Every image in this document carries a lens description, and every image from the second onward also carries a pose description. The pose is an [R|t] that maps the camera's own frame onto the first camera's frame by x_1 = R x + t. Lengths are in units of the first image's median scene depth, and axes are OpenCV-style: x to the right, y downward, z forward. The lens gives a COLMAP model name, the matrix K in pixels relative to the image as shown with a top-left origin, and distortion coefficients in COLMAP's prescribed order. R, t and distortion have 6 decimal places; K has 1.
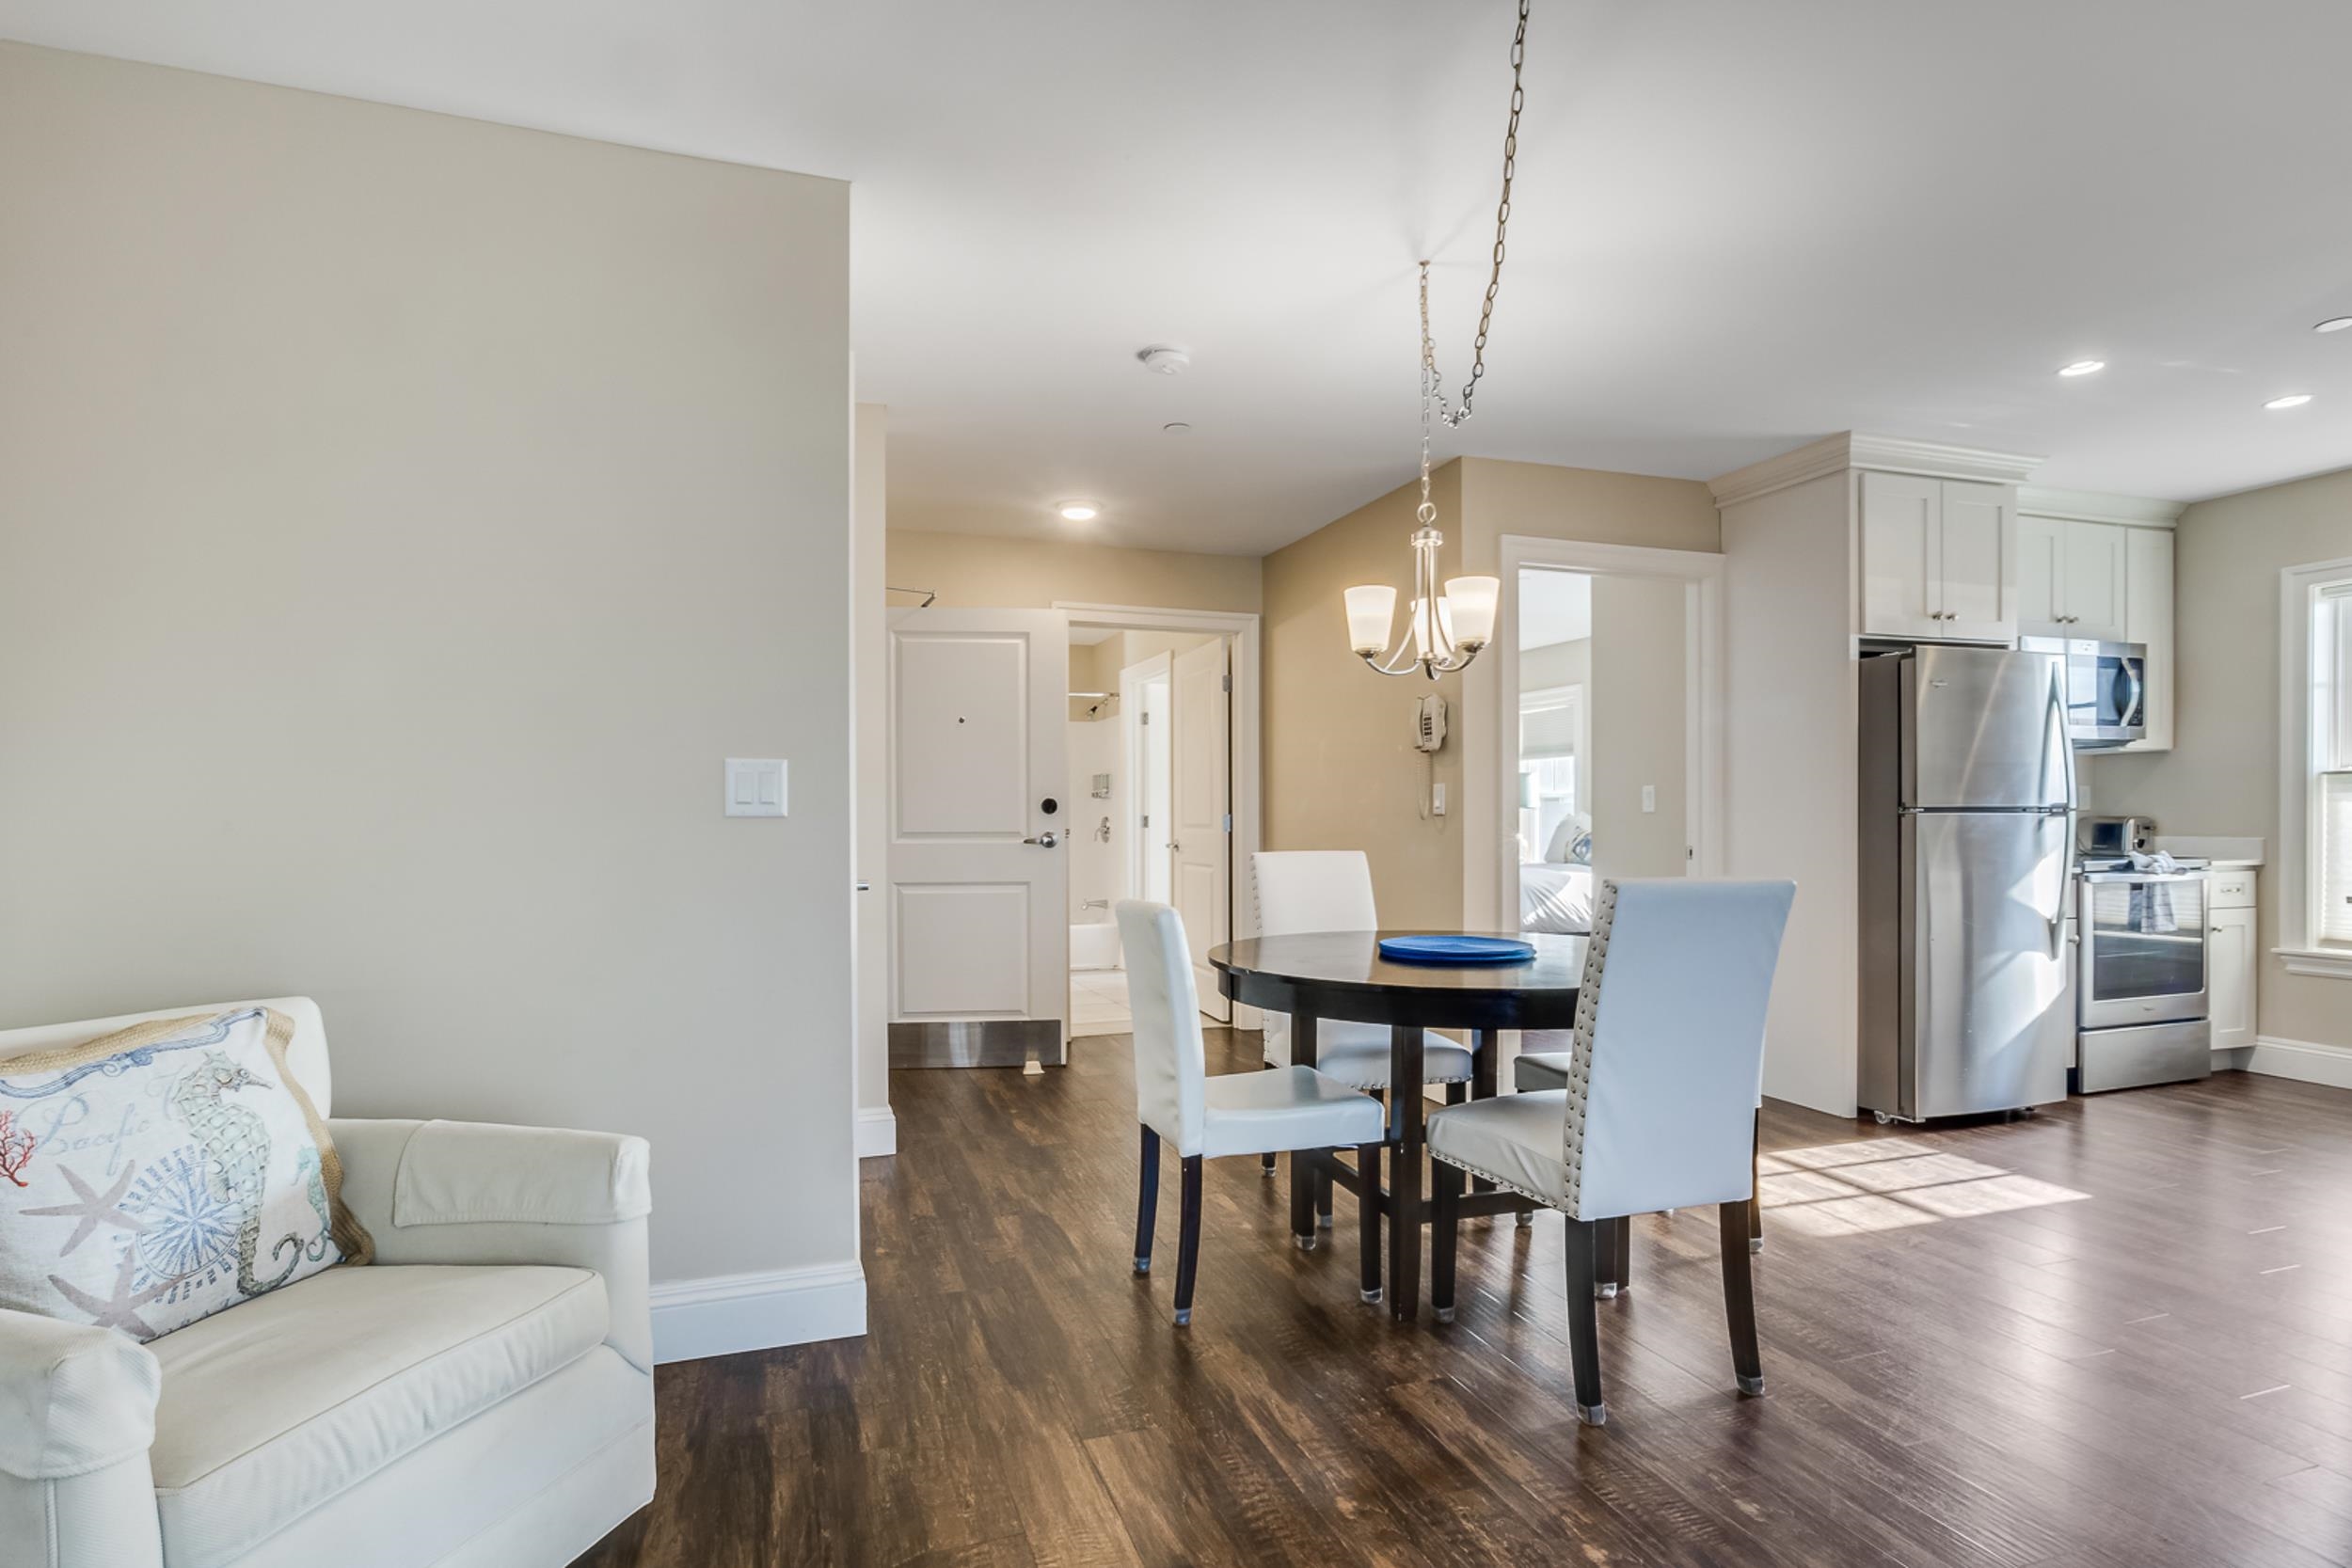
lens RADIAL K [[1211.0, 0, 1160.2], [0, 1211.0, 839.6], [0, 0, 1]] dist [0.001021, 0.000132]
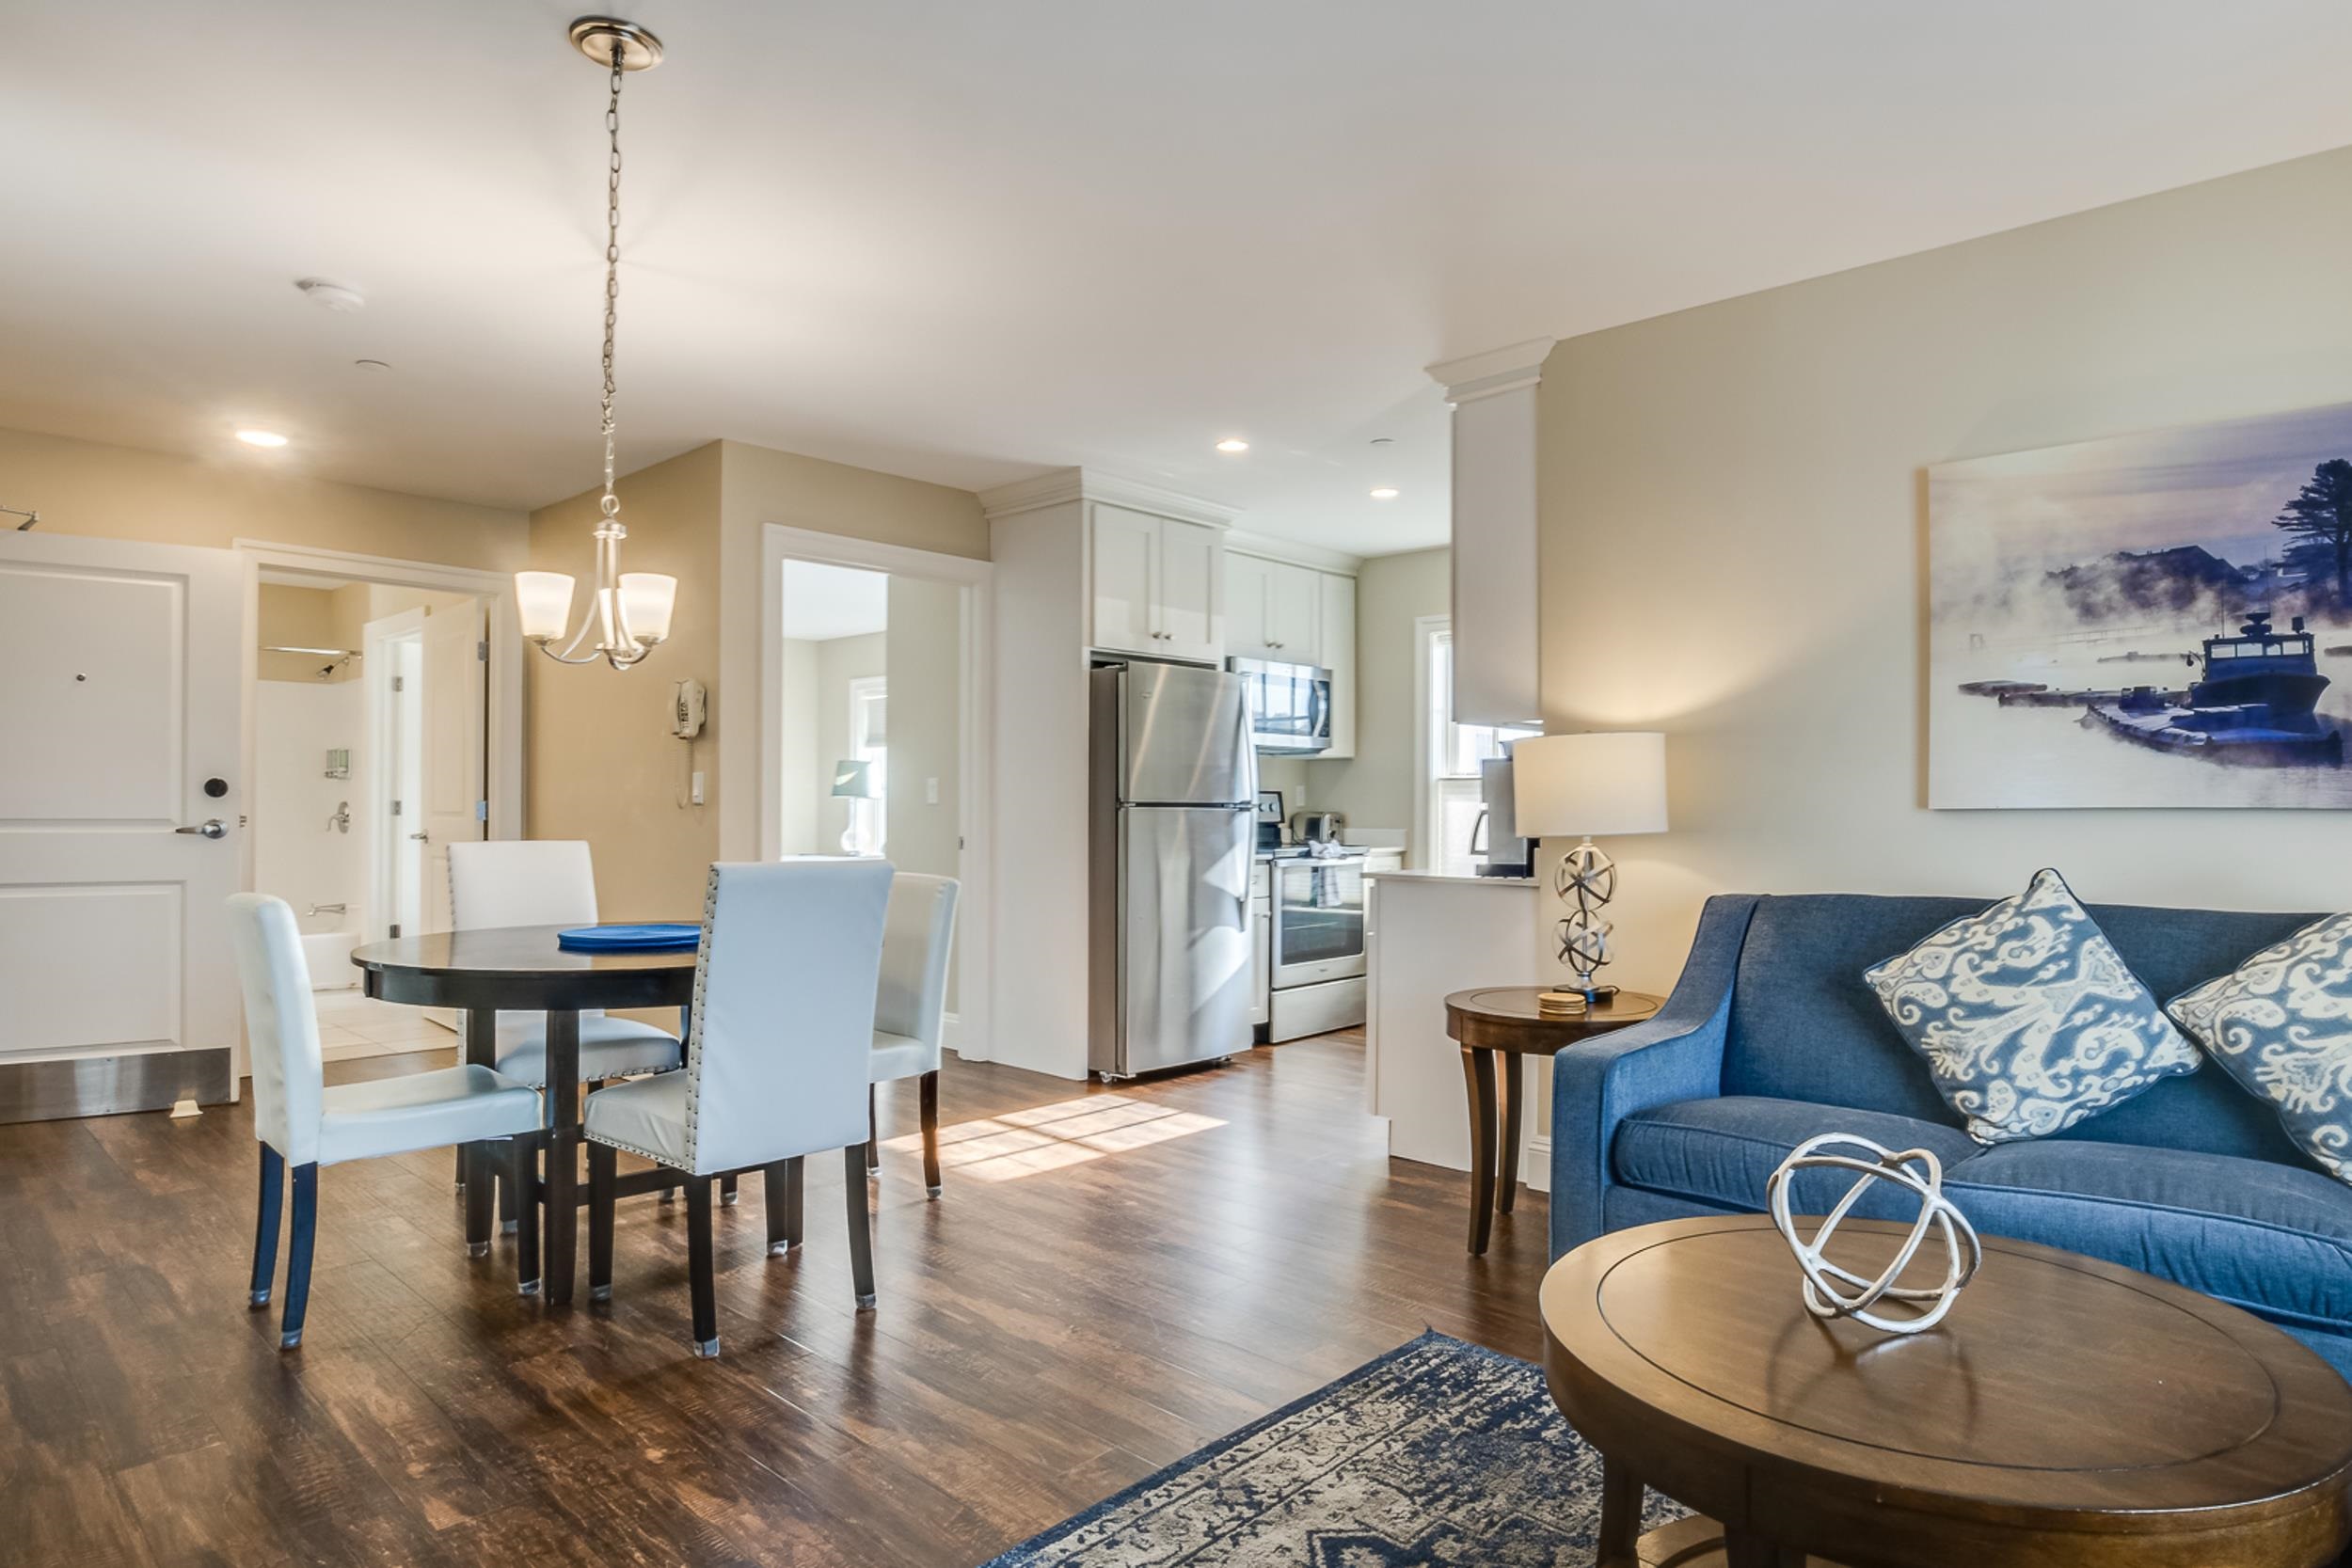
lens RADIAL K [[1345.4, 0, 1234.9], [0, 1345.4, 814.3], [0, 0, 1]] dist [-0.013306, 0.002195]
pose [[0.875635, 0.007620, 0.482913, 0.088324], [-0.001341, 0.999910, -0.013345, 0.001588], [-0.482971, 0.011038, 0.875567, -0.145566]]
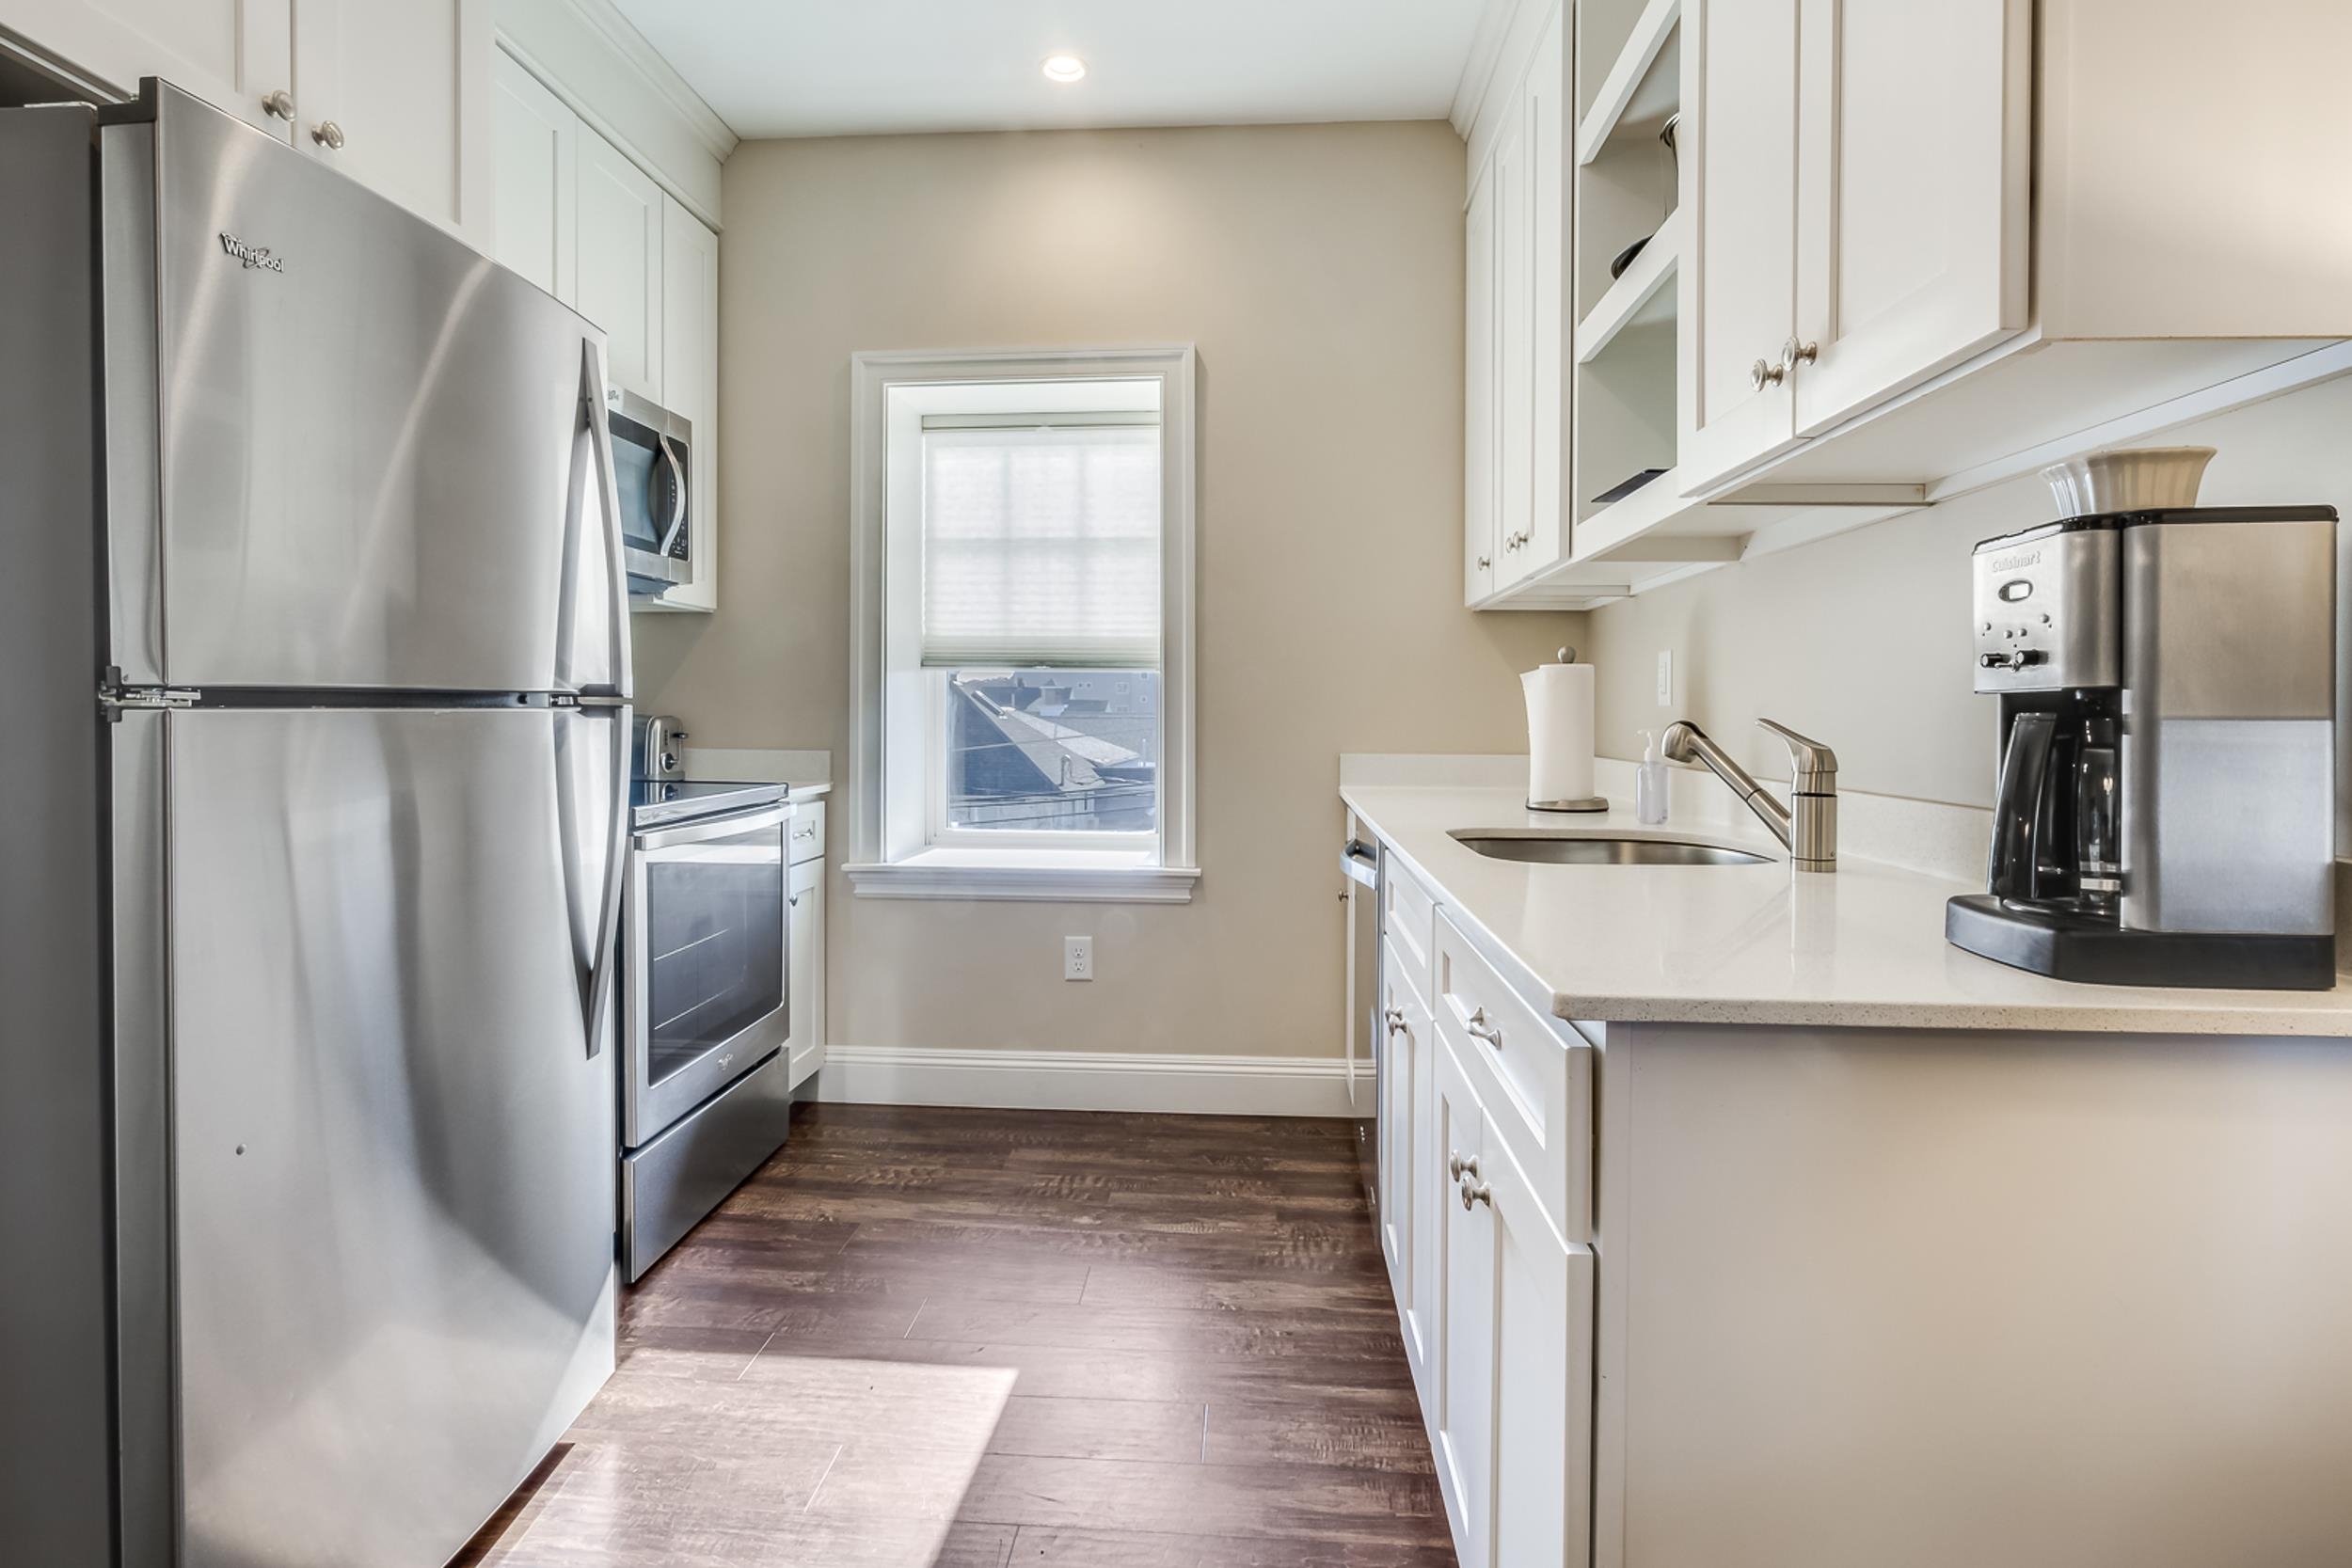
lens RADIAL K [[1183.1, 0, 1185.7], [0, 1183.1, 739.8], [0, 0, 1]] dist [-0.005272, 0.000501]
pose [[0.393361, -0.010919, 0.919319, 0.425584], [0.006766, 0.999937, 0.008982, -0.012587], [-0.919359, 0.002687, 0.393410, 0.621564]]
